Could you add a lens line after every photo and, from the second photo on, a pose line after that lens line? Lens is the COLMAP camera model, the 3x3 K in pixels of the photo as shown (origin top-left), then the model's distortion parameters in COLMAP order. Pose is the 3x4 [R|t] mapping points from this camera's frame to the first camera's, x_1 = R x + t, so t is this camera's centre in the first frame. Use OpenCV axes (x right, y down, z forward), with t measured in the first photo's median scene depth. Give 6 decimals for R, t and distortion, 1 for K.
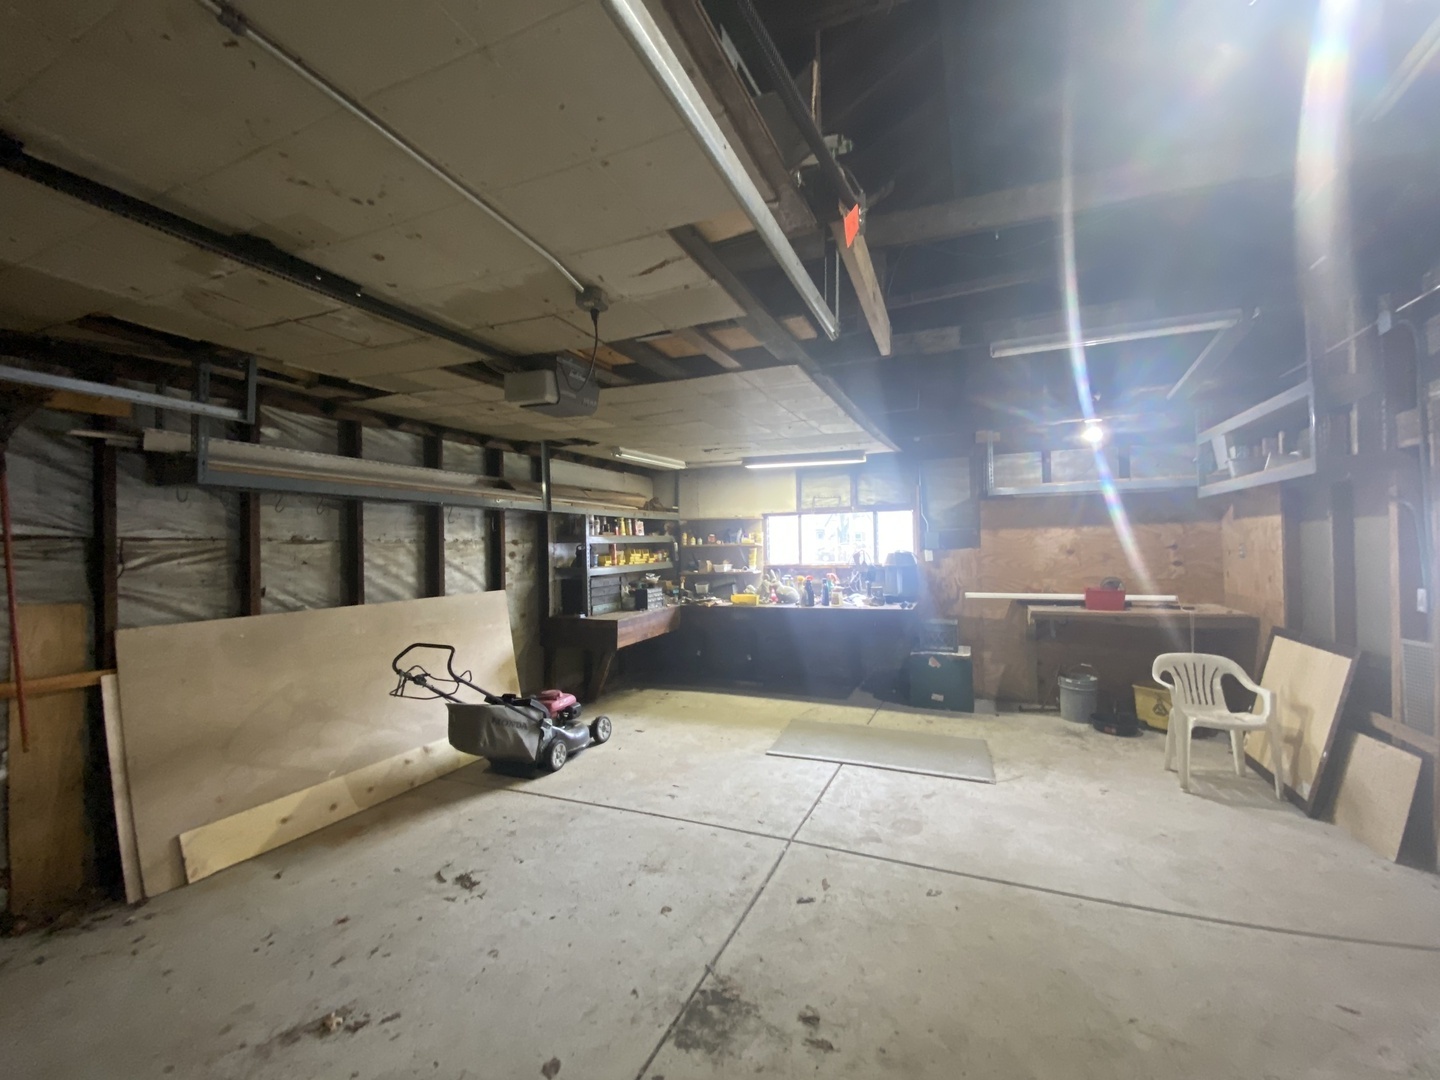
lens RADIAL K [[582.1, 0, 720.9], [0, 582.1, 541.7], [0, 0, 1]] dist [0.020036, -0.020743]
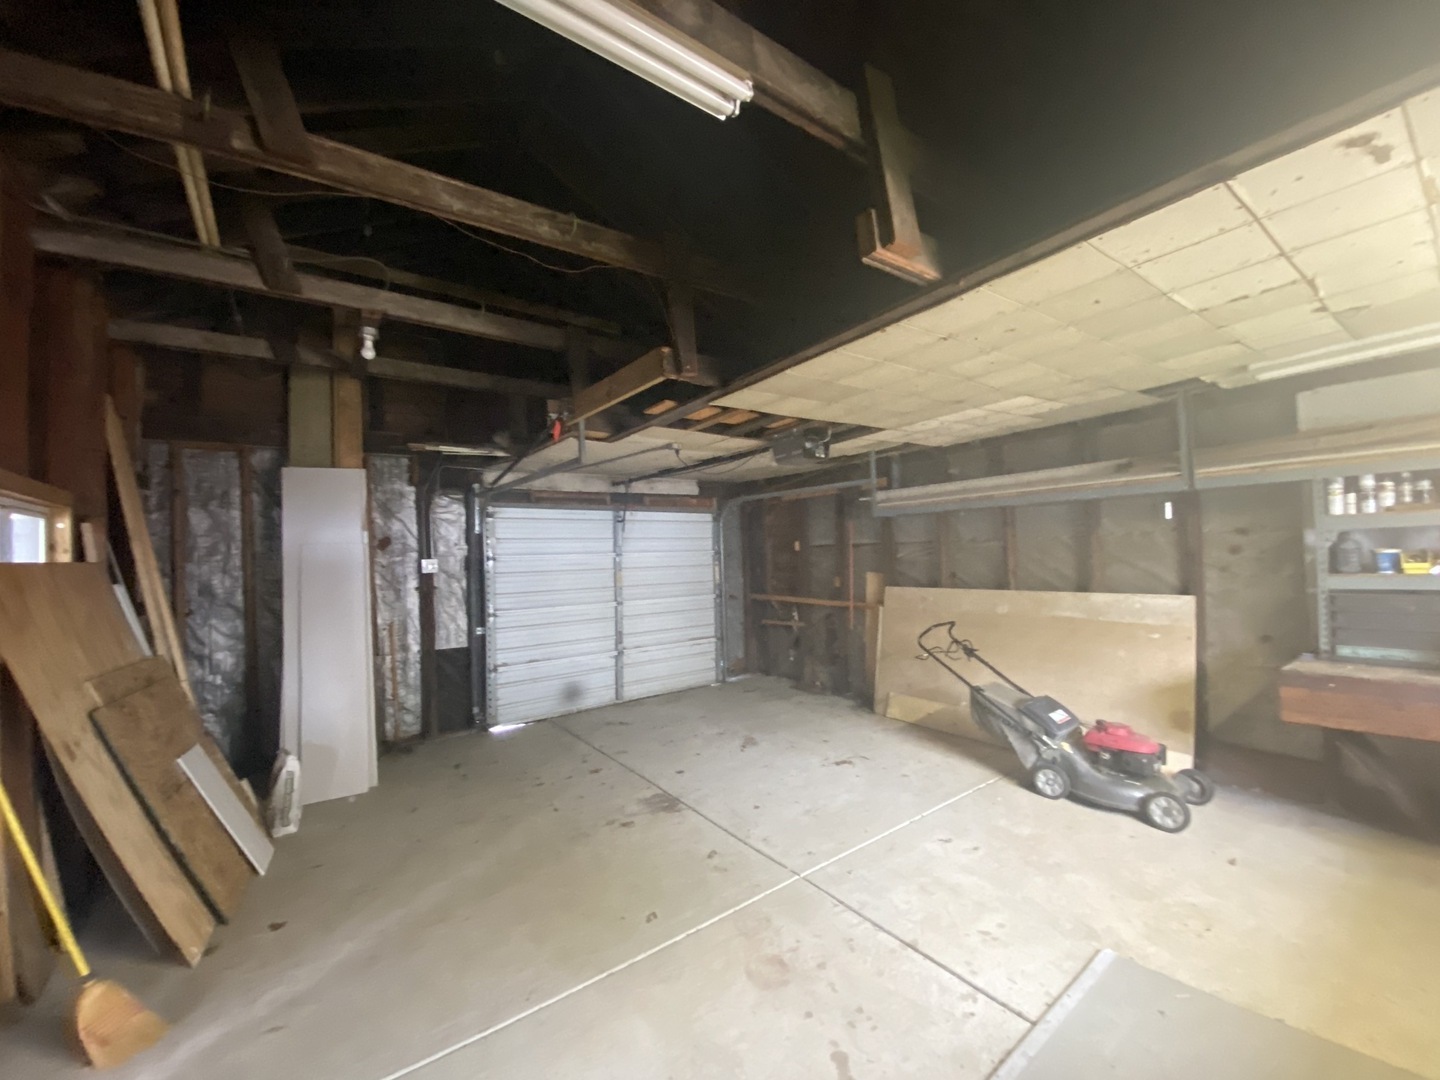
lens RADIAL K [[582.1, 0, 720.9], [0, 582.1, 541.7], [0, 0, 1]] dist [0.020036, -0.020743]
pose [[-0.511790, 0.013194, -0.859009, 0.770130], [0.045815, 0.998878, -0.011953, -0.008448], [0.857888, -0.045473, -0.511821, 1.104133]]
